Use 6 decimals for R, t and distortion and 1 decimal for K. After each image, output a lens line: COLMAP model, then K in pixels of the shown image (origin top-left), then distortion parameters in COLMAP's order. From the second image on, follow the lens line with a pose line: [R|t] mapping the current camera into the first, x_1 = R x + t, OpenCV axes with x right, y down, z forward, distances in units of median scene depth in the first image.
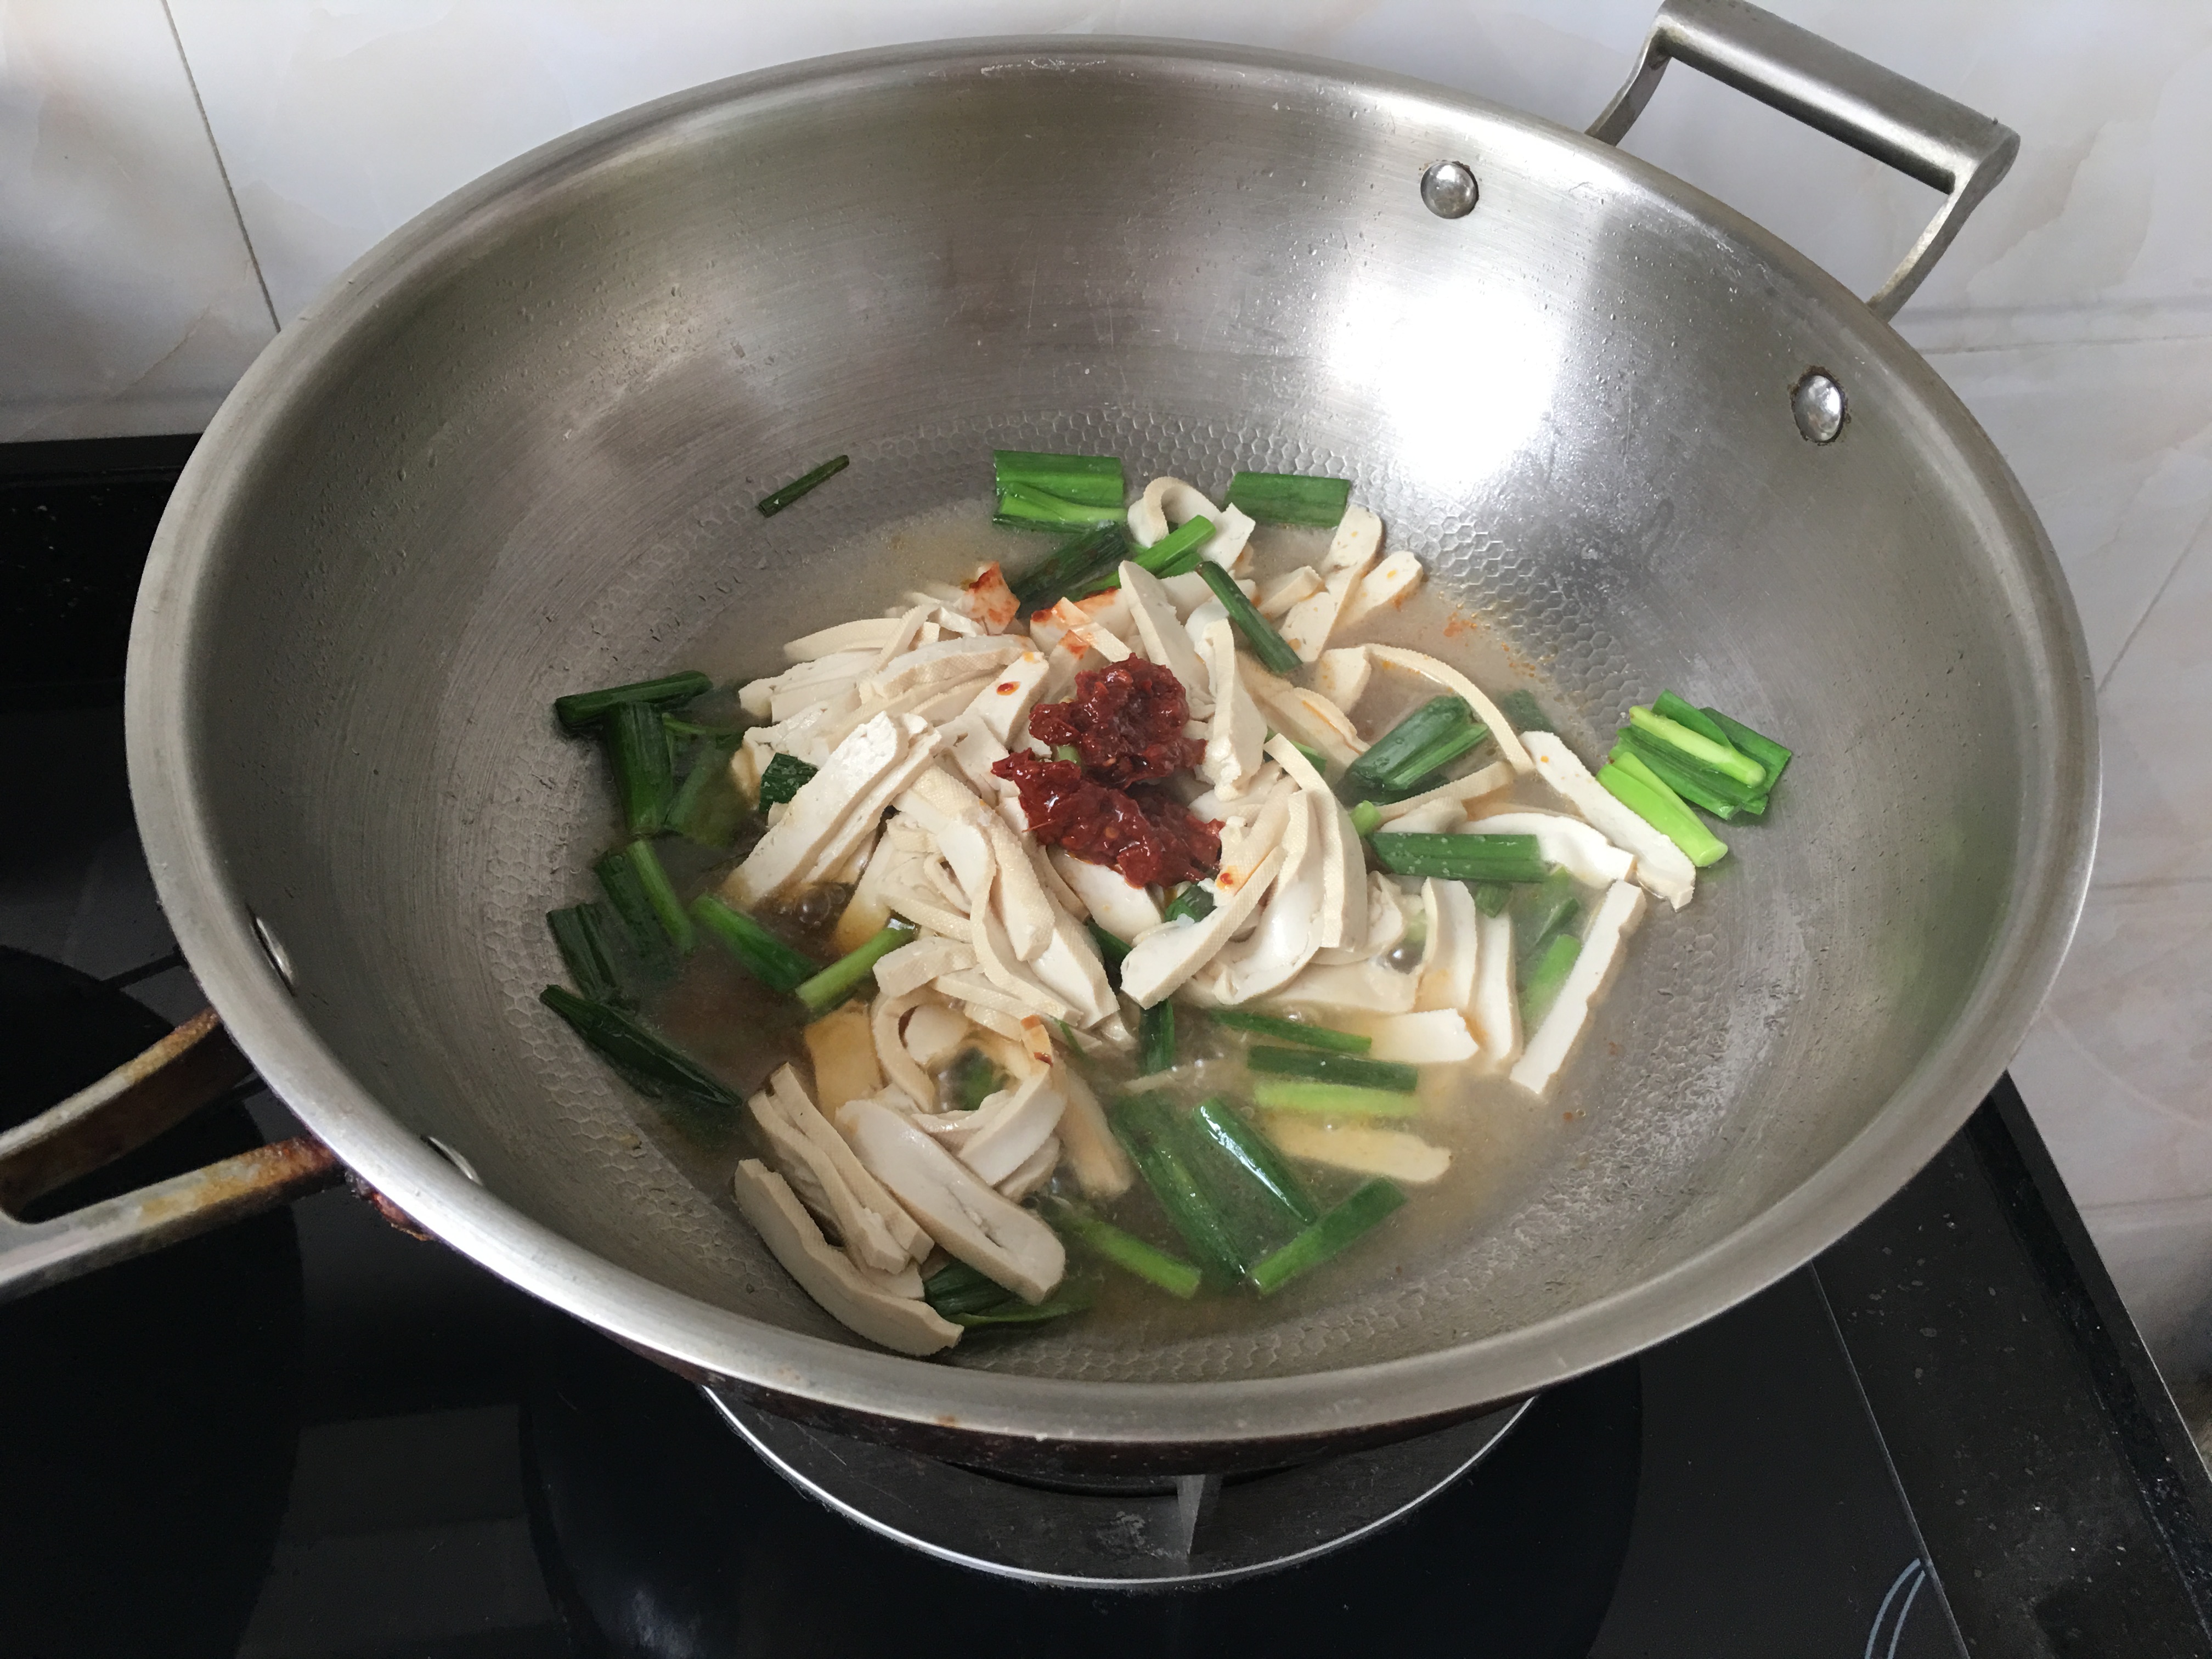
lens RADIAL K [[1884.6, 0, 1109.4], [0, 1884.6, 770.9], [0, 0, 1]] dist [0.067858, -0.125210]
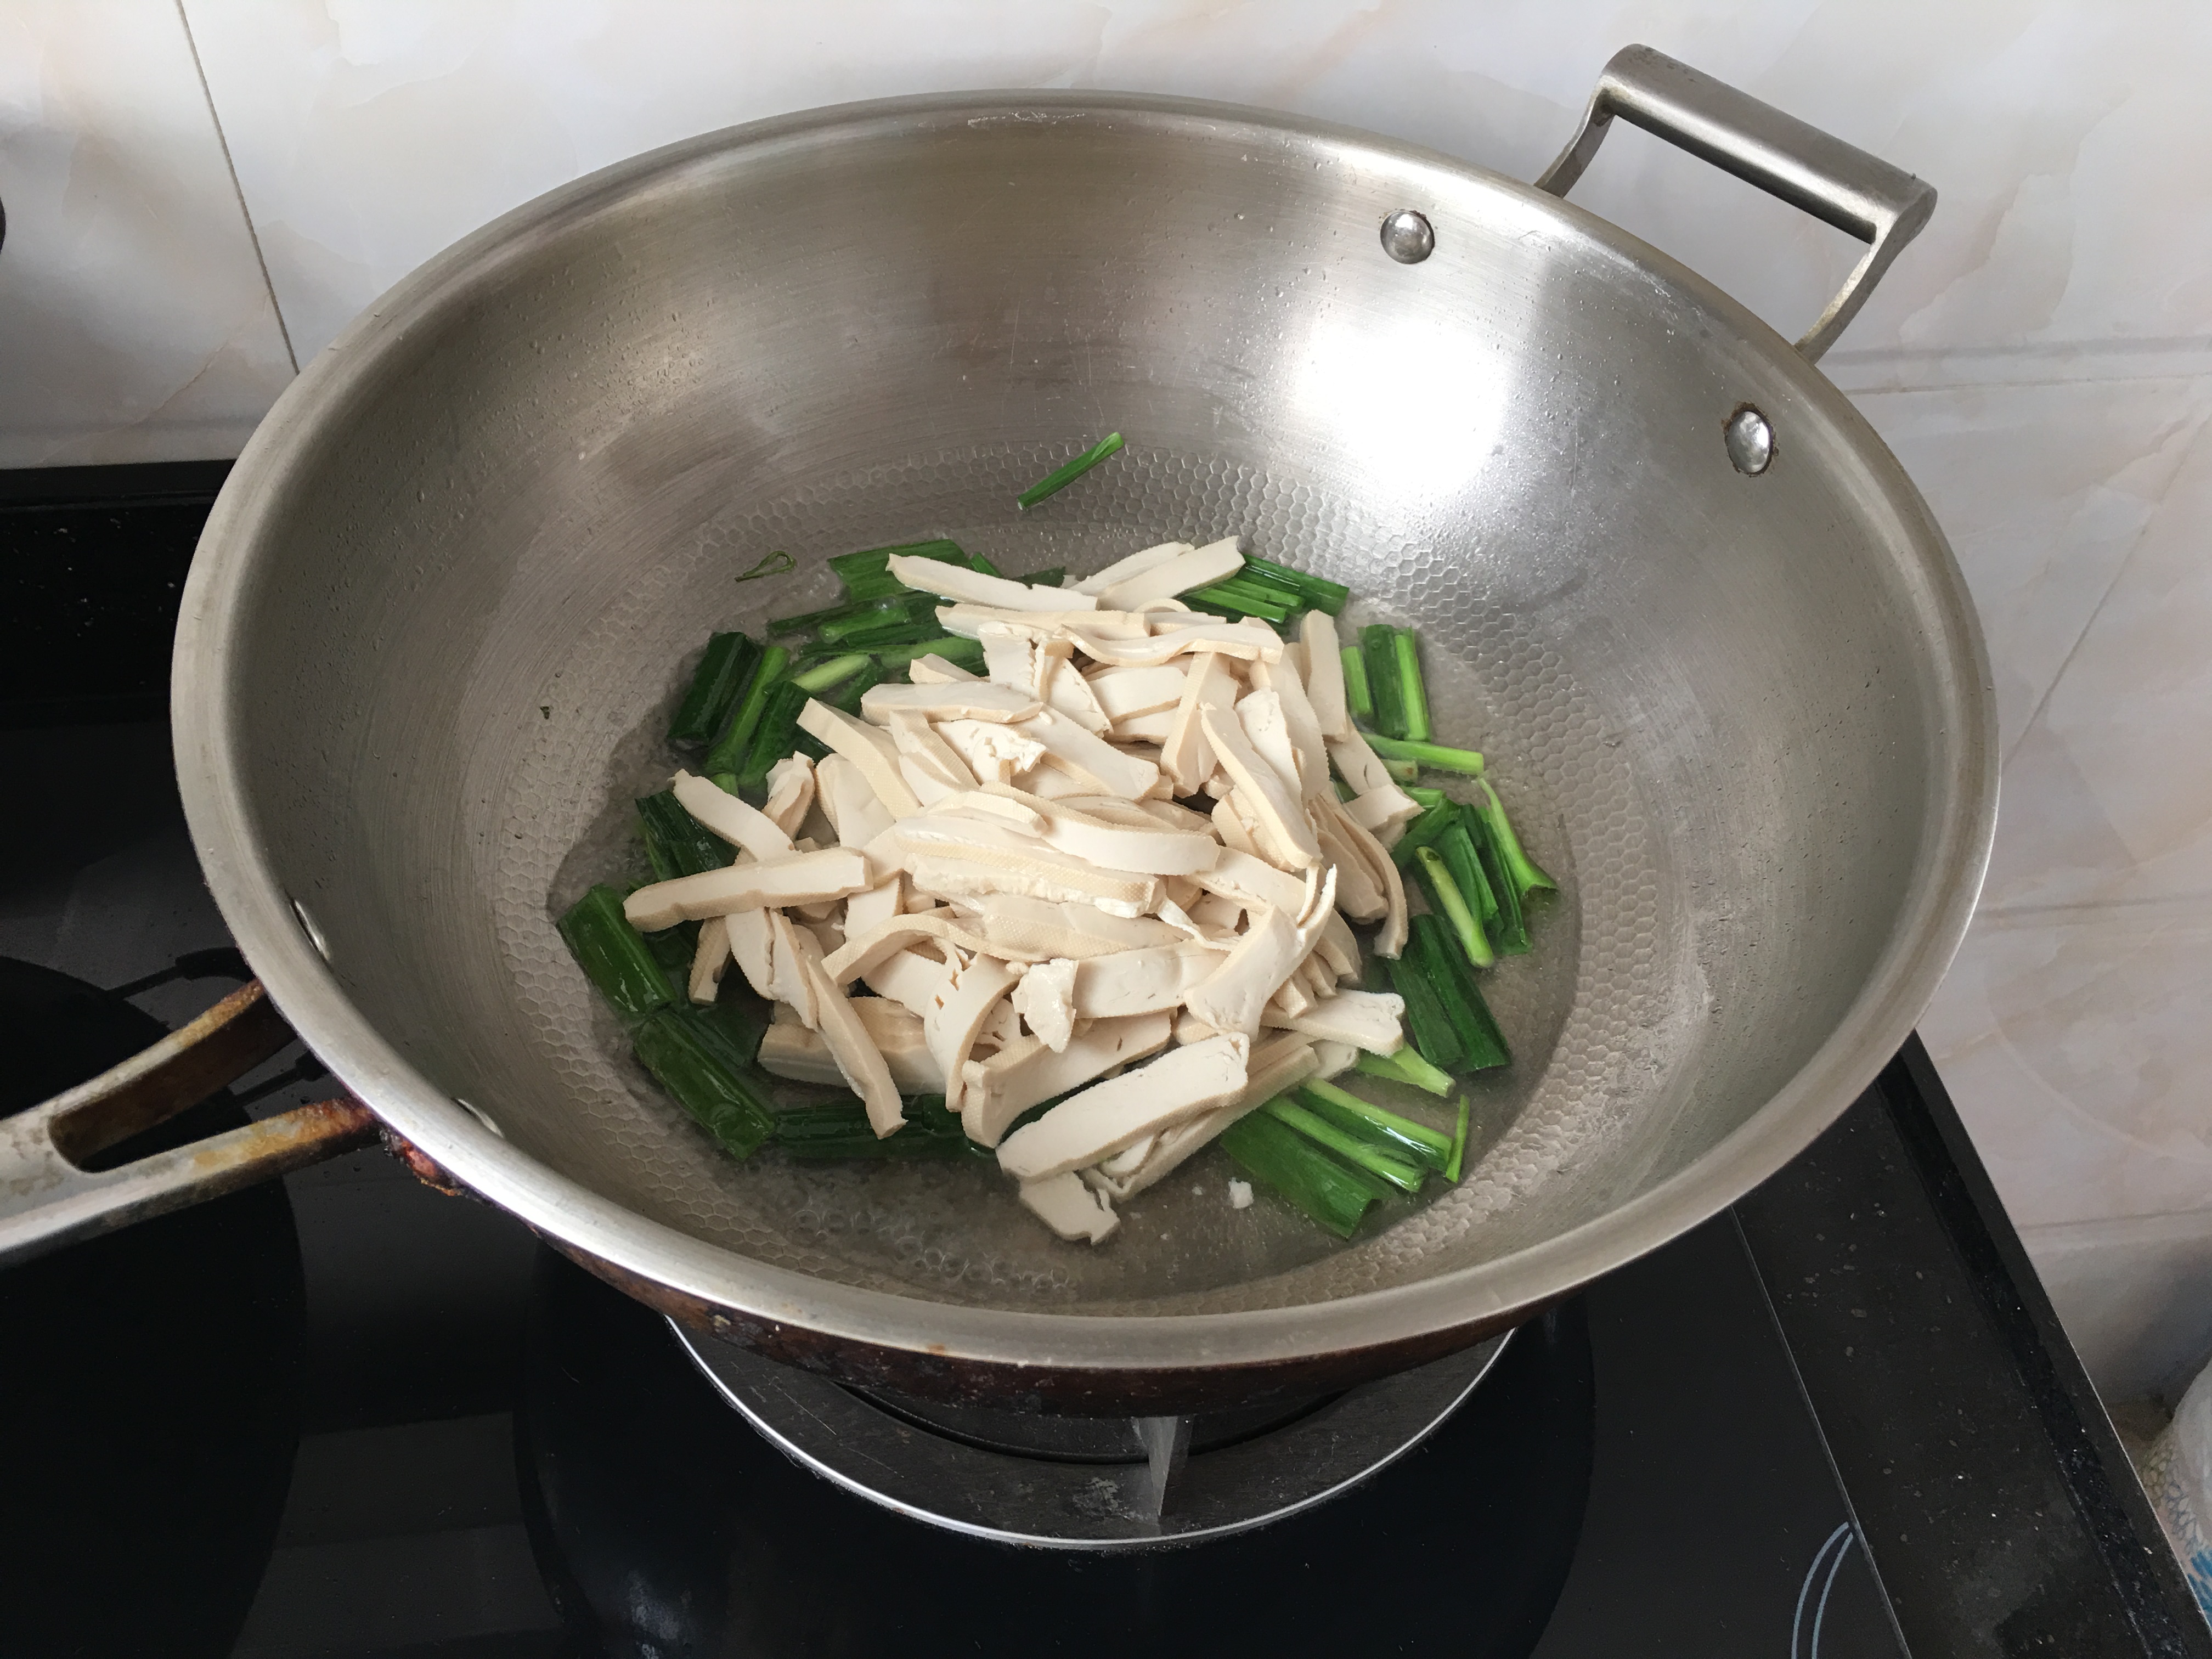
lens RADIAL K [[1884.6, 0, 1109.4], [0, 1884.6, 770.9], [0, 0, 1]] dist [0.067858, -0.125210]
pose [[0.999917, 0.003442, 0.012432, -0.000259], [-0.003182, 0.999777, -0.020880, 0.017881], [-0.012501, 0.020839, 0.999705, -0.061377]]
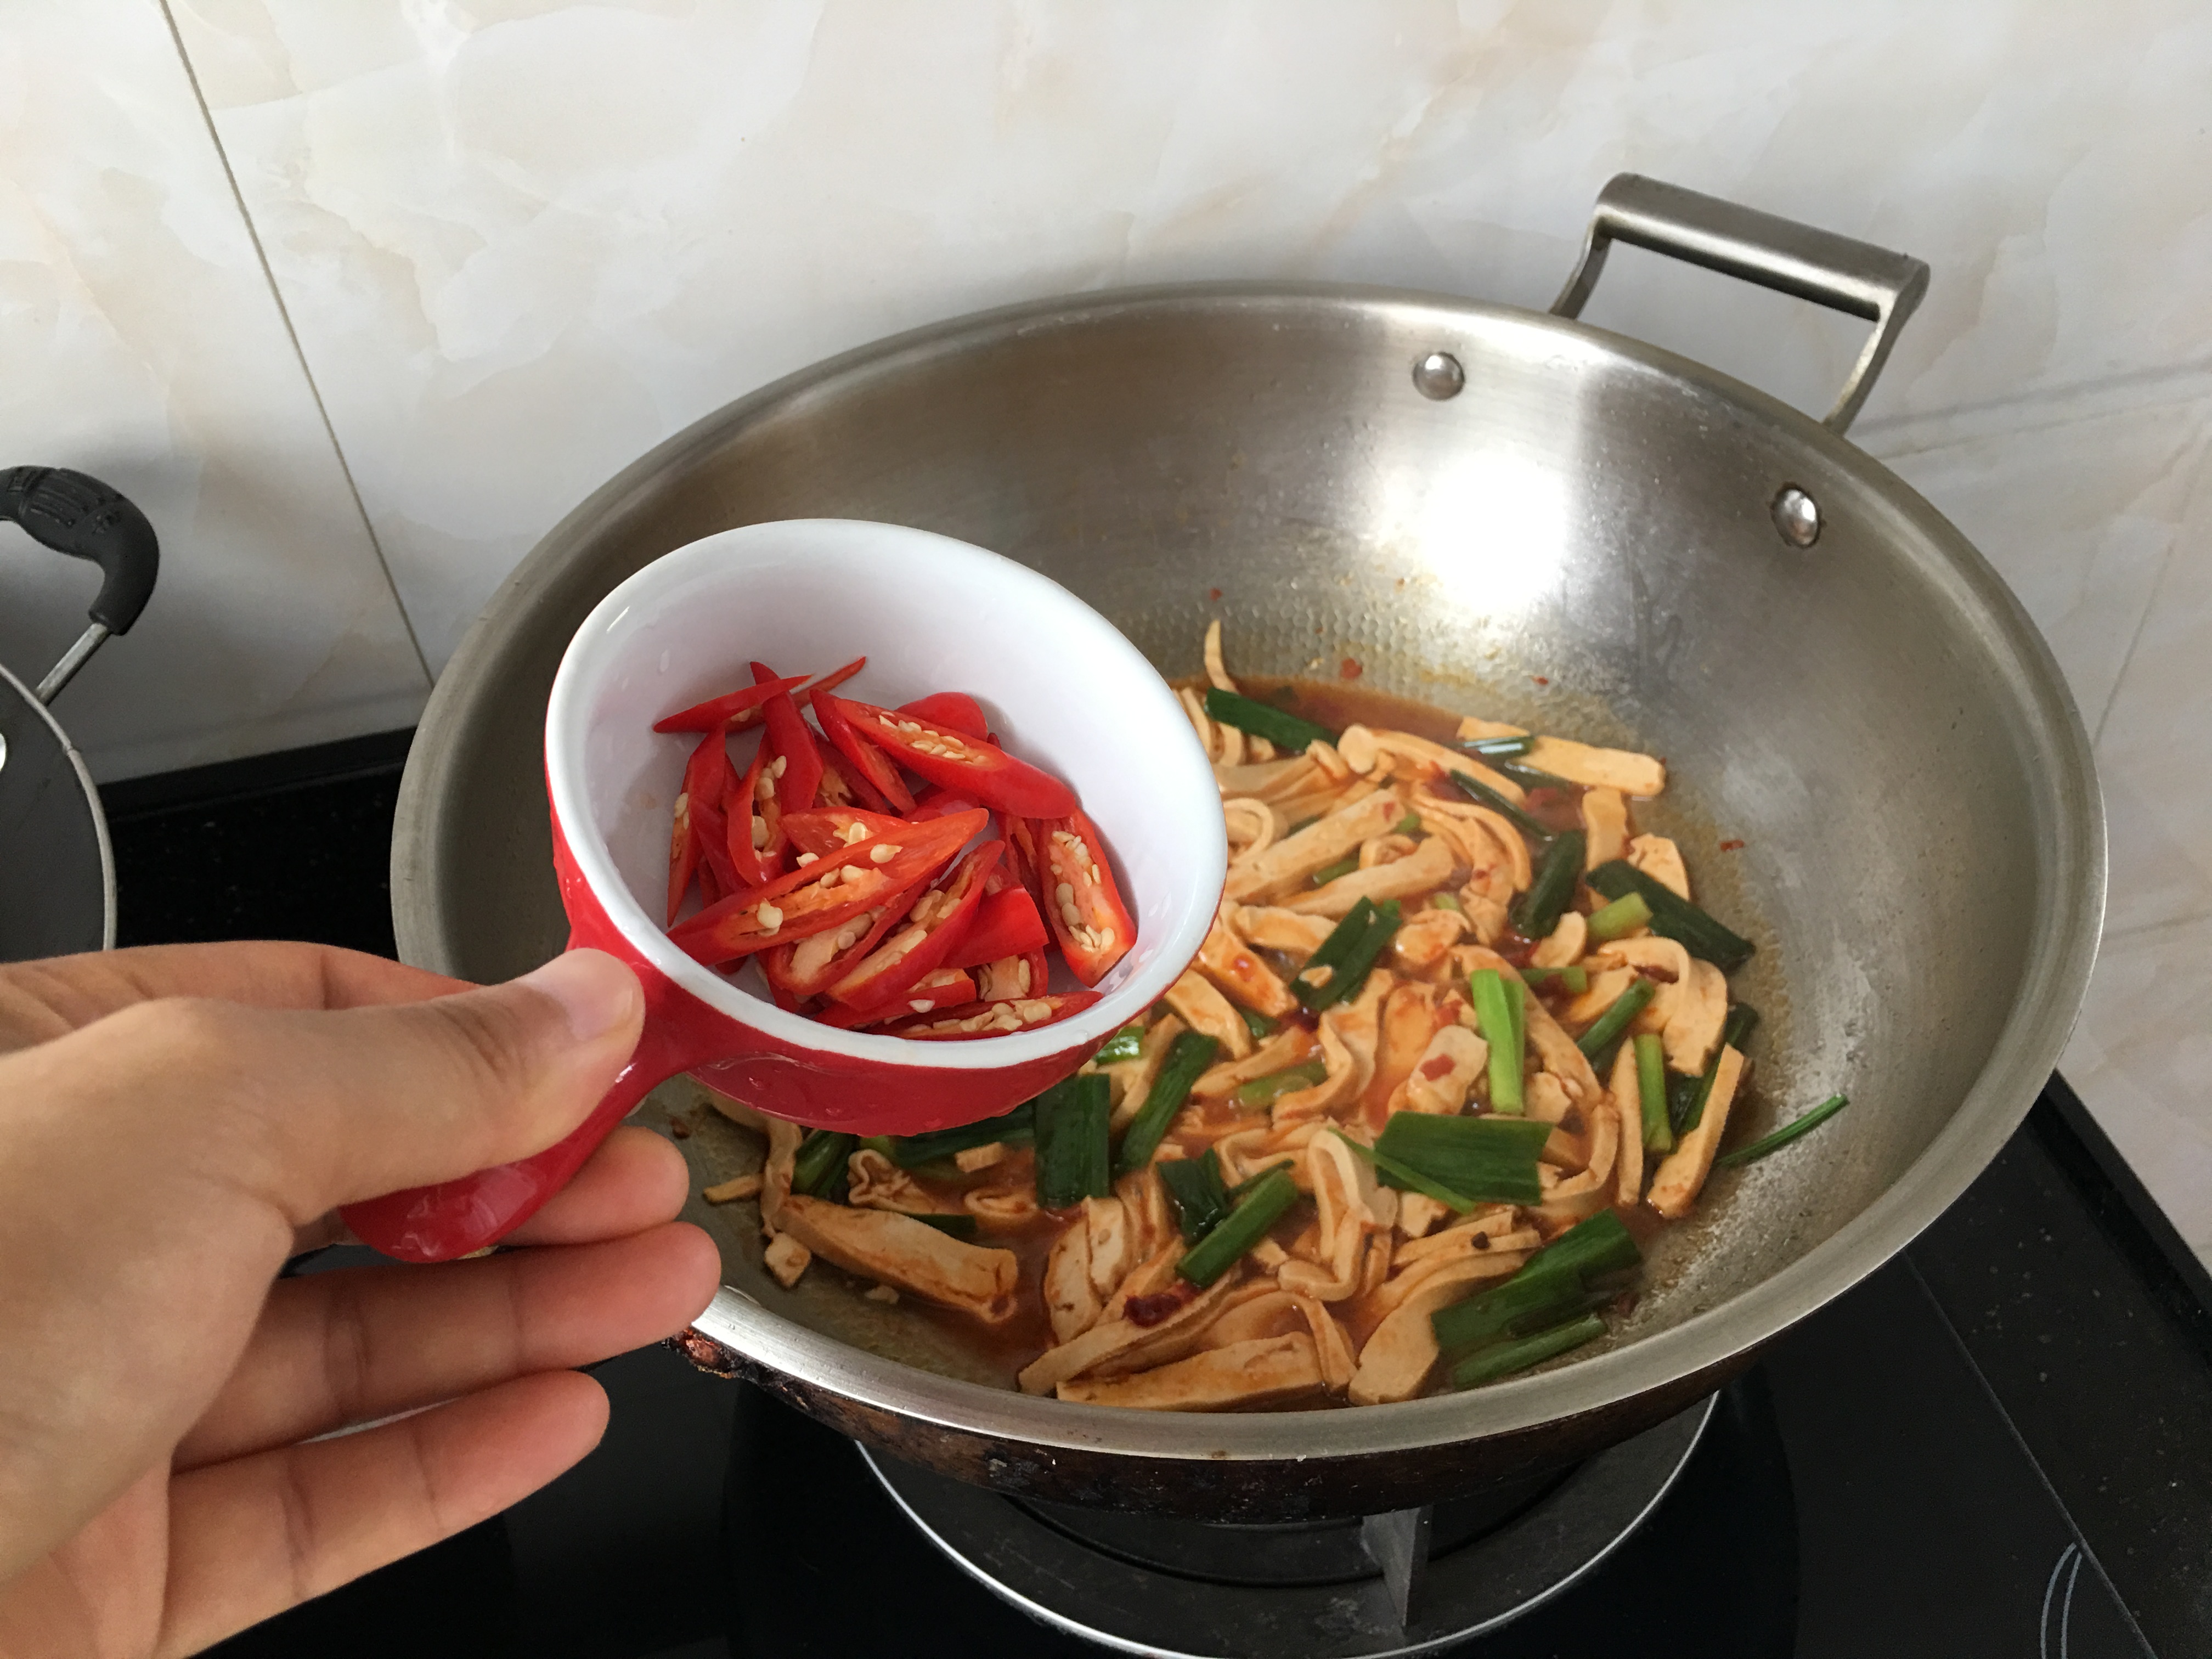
lens RADIAL K [[1887.9, 0, 1096.0], [0, 1887.9, 769.6], [0, 0, 1]] dist [0.053143, -0.091065]
pose [[0.990987, -0.133940, -0.002361, -0.058995], [0.132860, 0.984944, -0.110606, 0.027318], [0.017140, 0.109296, 0.993861, -0.119465]]
